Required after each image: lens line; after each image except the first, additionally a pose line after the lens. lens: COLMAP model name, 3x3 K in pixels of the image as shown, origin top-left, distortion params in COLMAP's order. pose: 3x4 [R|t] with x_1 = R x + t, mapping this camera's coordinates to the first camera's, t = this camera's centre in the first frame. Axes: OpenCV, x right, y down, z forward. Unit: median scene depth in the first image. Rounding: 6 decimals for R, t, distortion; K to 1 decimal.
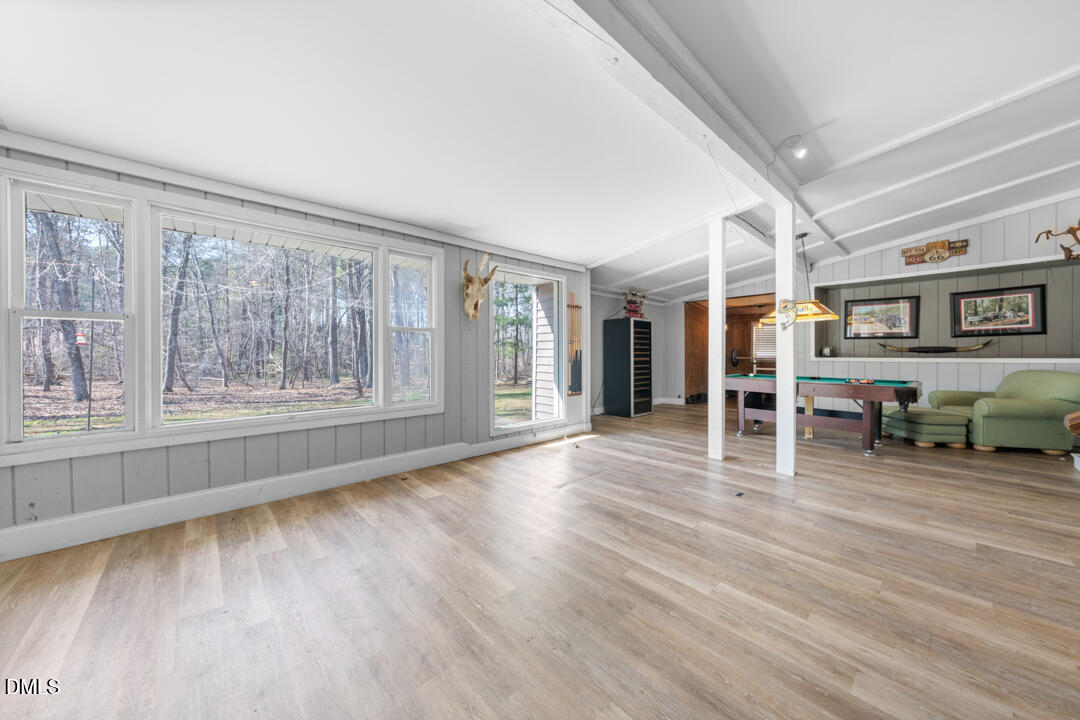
lens RADIAL K [[366.3, 0, 543.7], [0, 366.3, 355.2], [0, 0, 1]] dist [-0.001131, -0.000068]
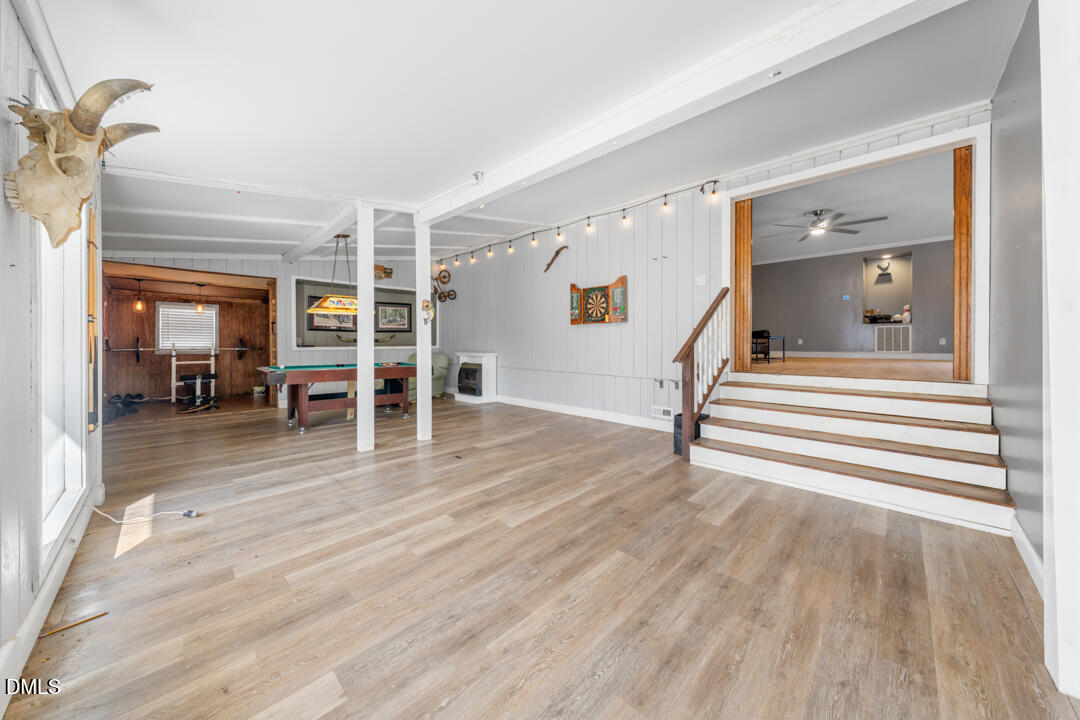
lens RADIAL K [[366.3, 0, 543.7], [0, 366.3, 355.2], [0, 0, 1]] dist [-0.001131, -0.000068]
pose [[-0.044199, -0.032313, 0.998500, -0.736691], [0.005372, 0.999455, 0.032582, -0.002363], [-0.999008, 0.006804, -0.044002, 0.806177]]
